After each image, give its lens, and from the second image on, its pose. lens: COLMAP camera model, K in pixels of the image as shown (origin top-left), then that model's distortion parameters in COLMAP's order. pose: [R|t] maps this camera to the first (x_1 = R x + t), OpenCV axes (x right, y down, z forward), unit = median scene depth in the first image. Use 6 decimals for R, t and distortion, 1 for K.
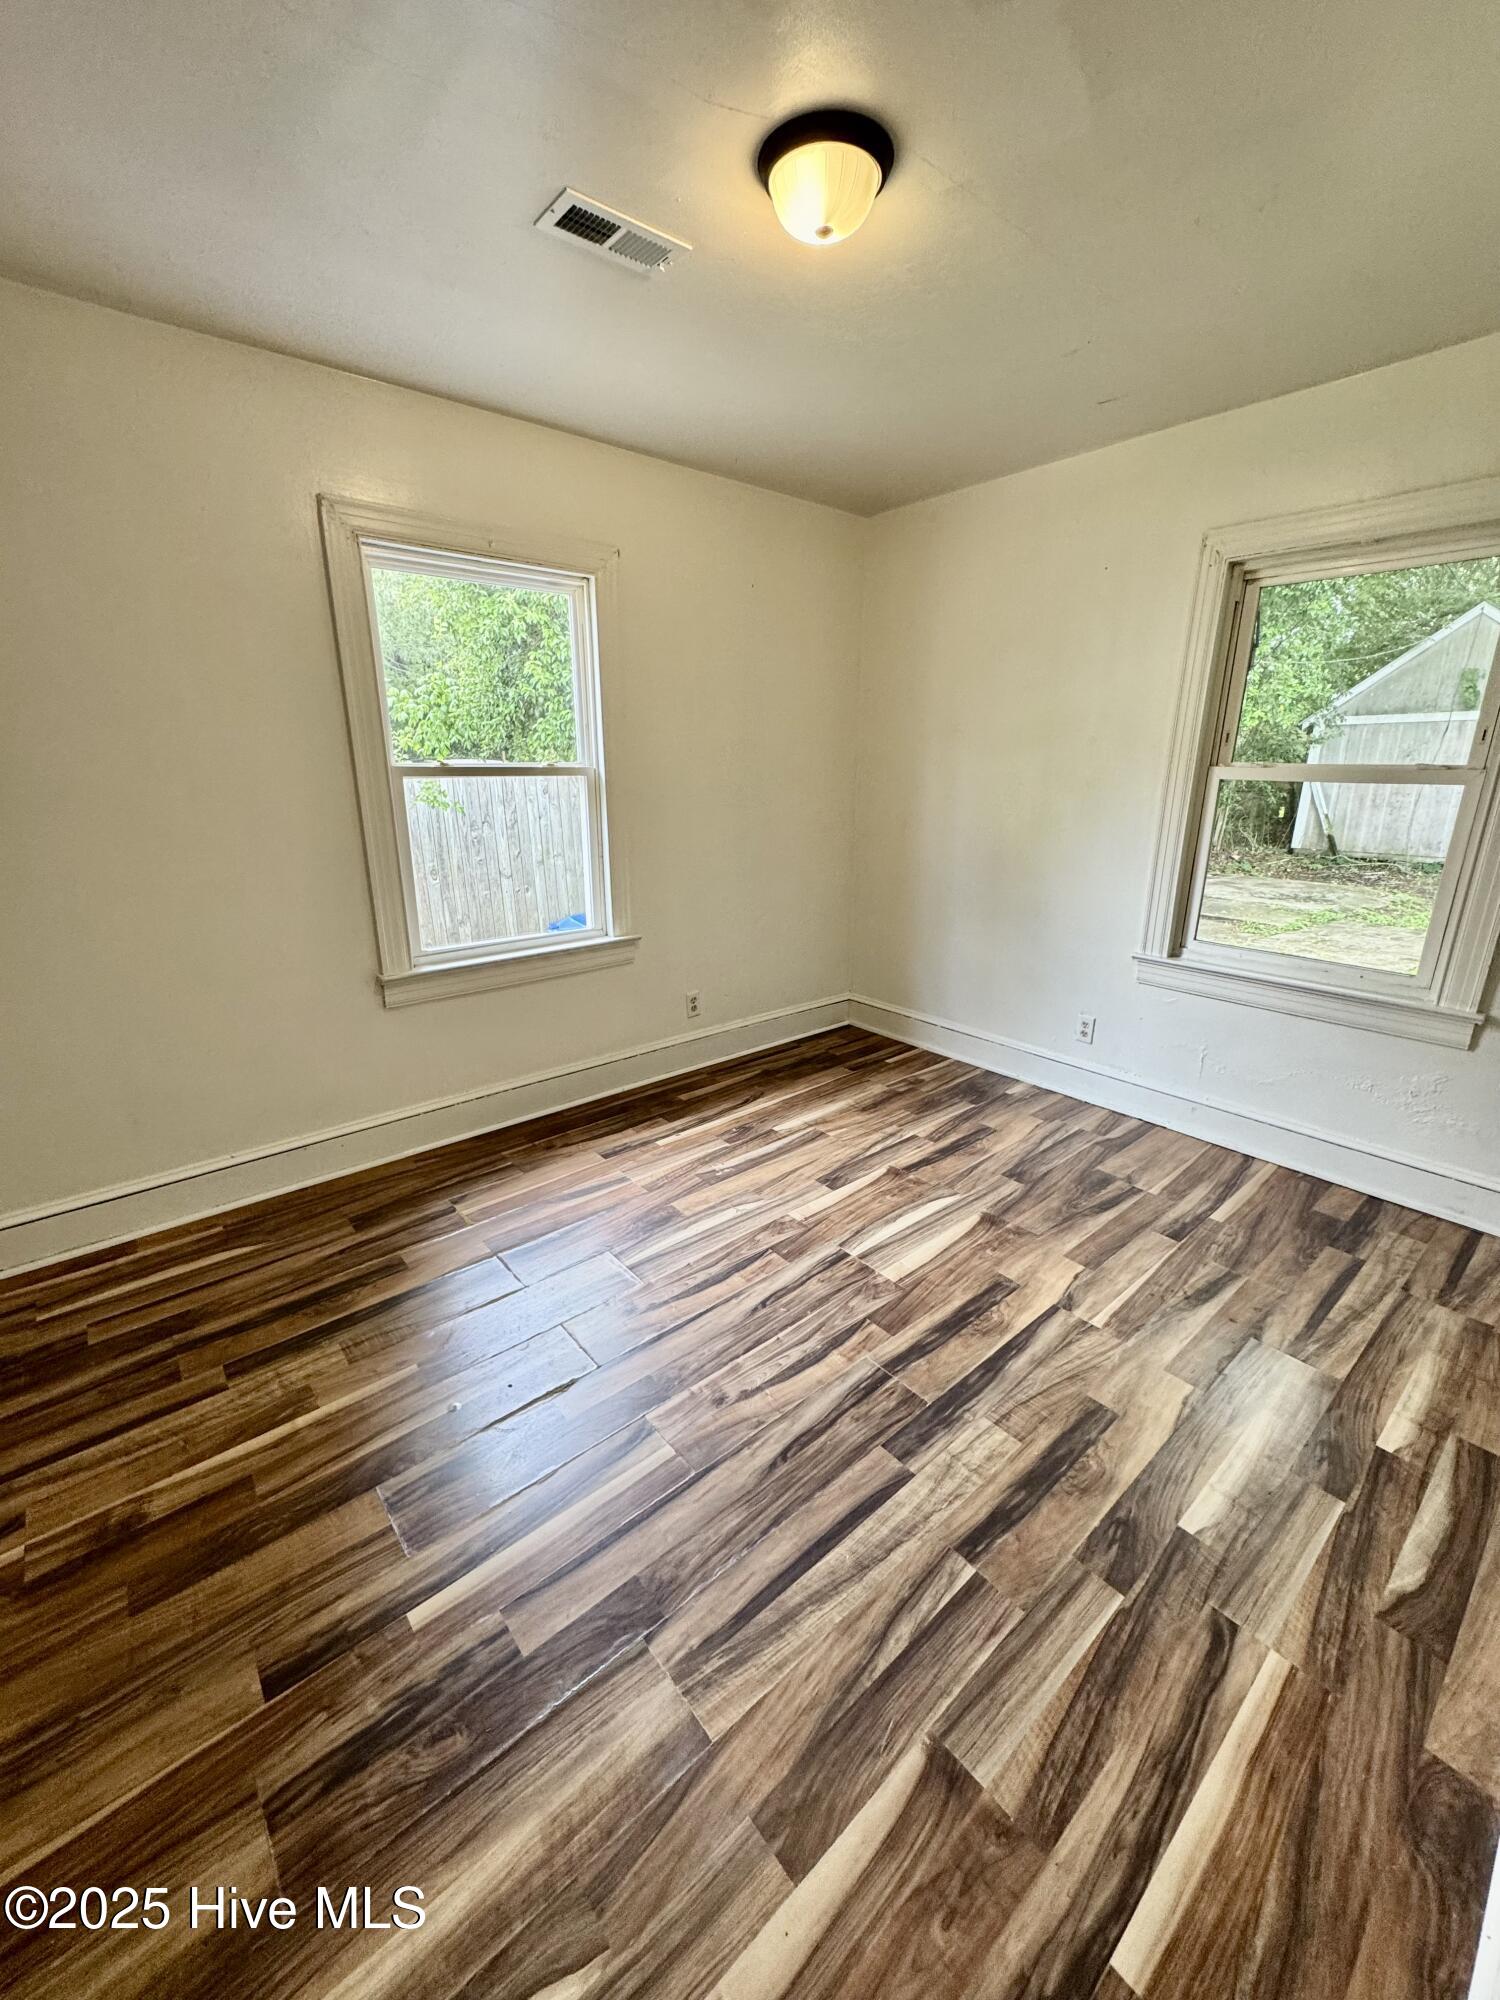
lens RADIAL K [[796.9, 0, 749.1], [0, 796.9, 996.9], [0, 0, 1]] dist [-0.003649, 0.000883]
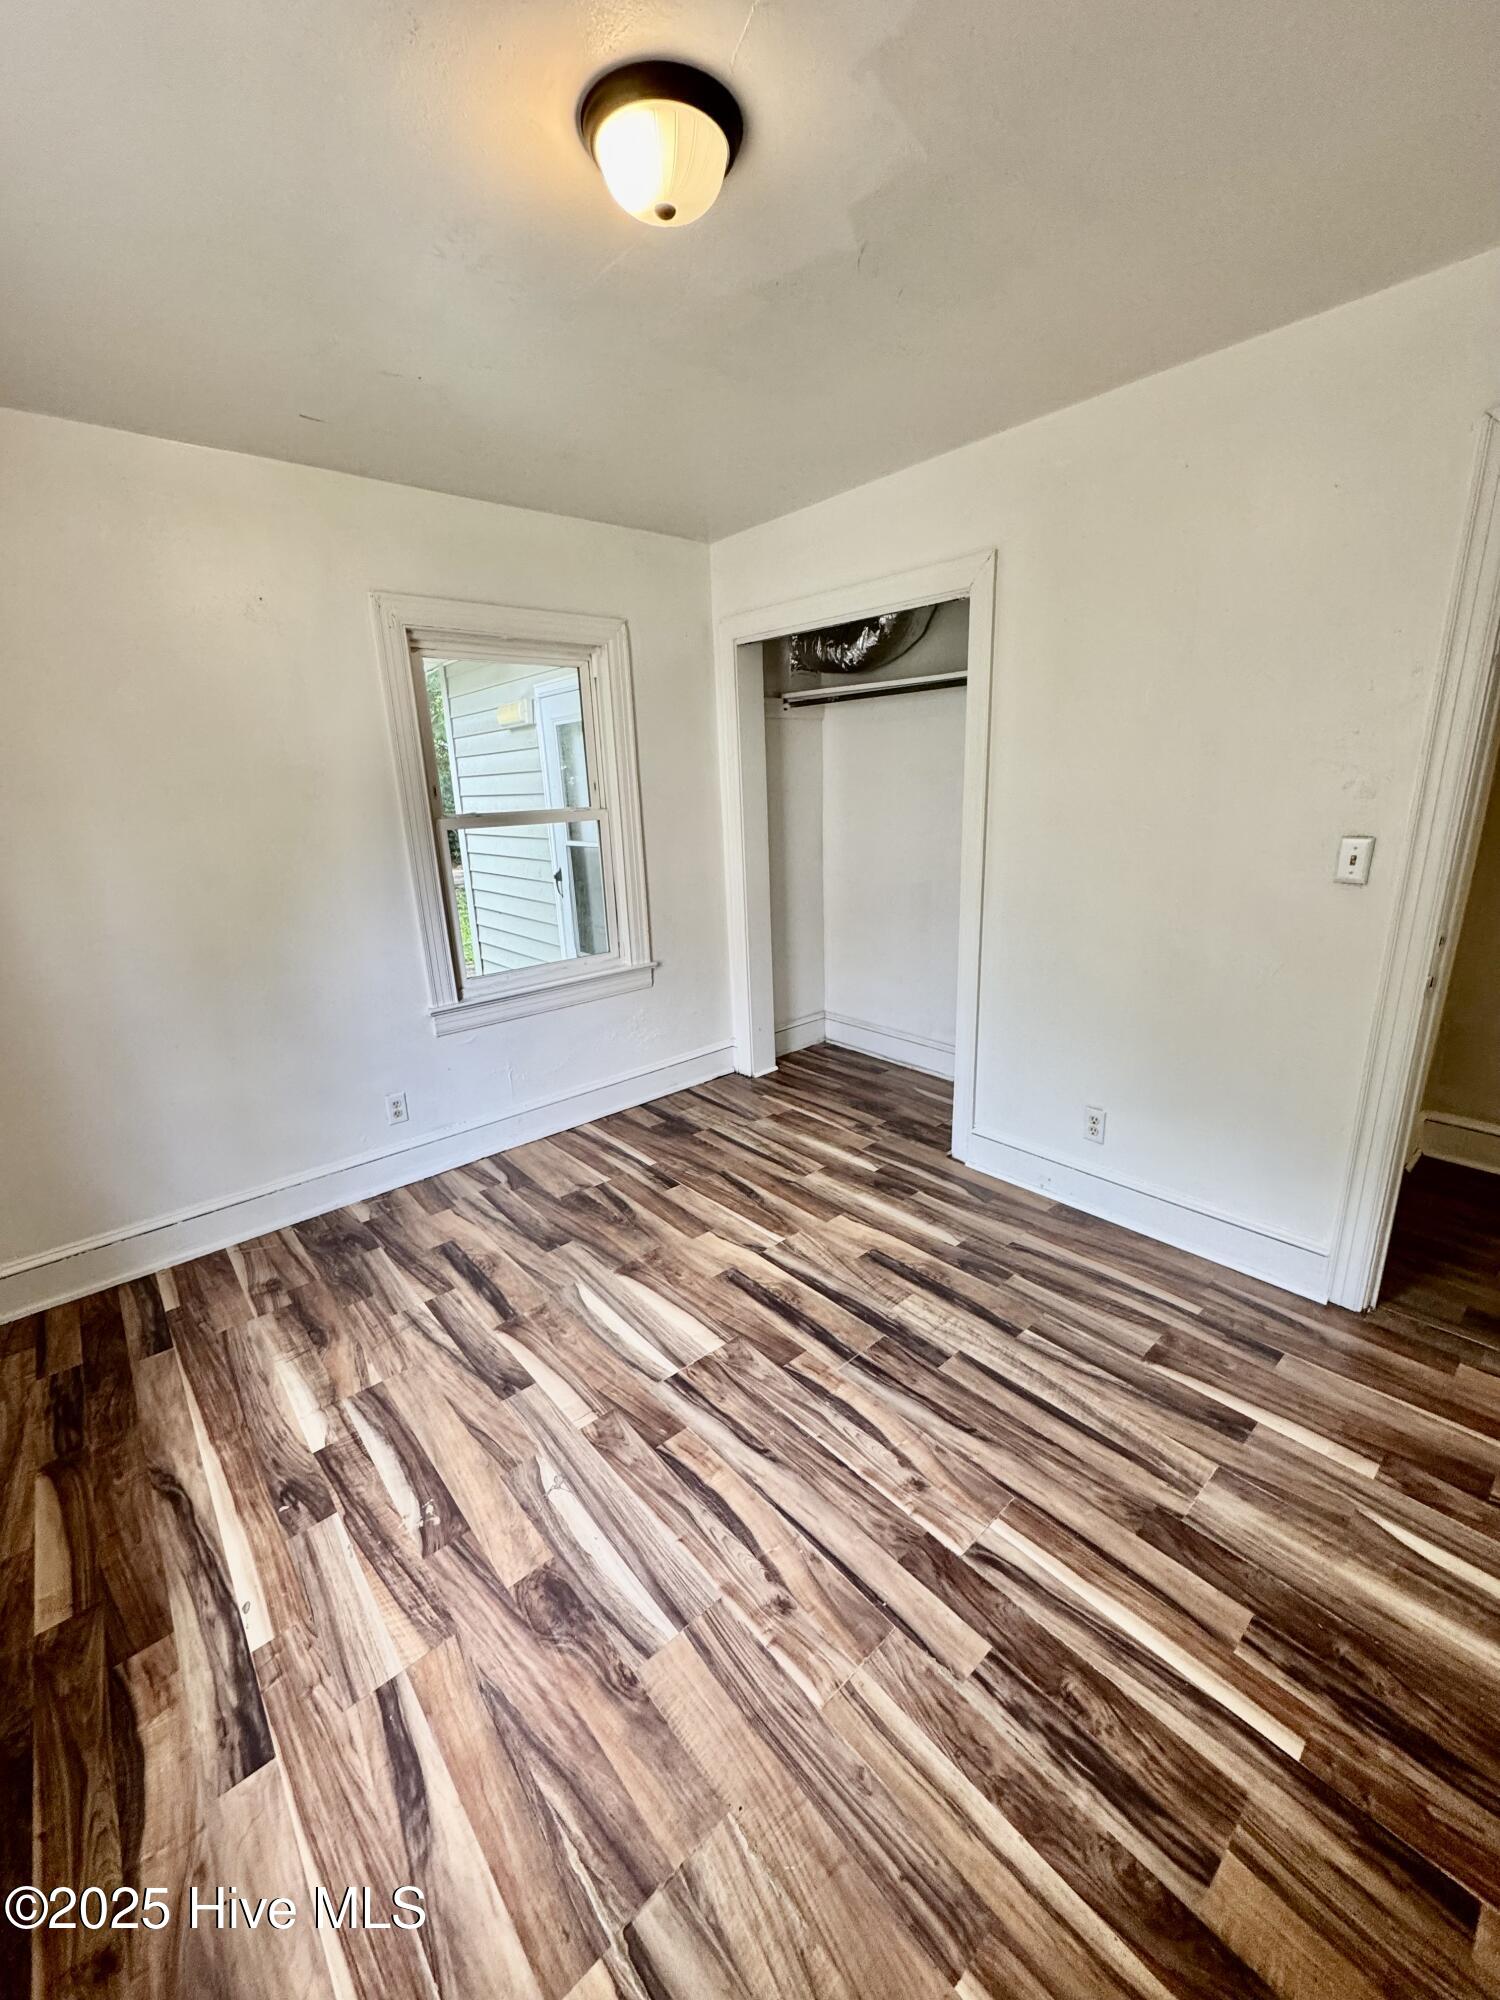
lens RADIAL K [[796.9, 0, 759.3], [0, 796.9, 997.6], [0, 0, 1]] dist [-0.003649, 0.000883]
pose [[-0.018377, -0.267580, 0.963360, -0.592338], [0.323539, 0.910090, 0.258956, -0.244494], [-0.946036, 0.316443, 0.069847, 0.697622]]
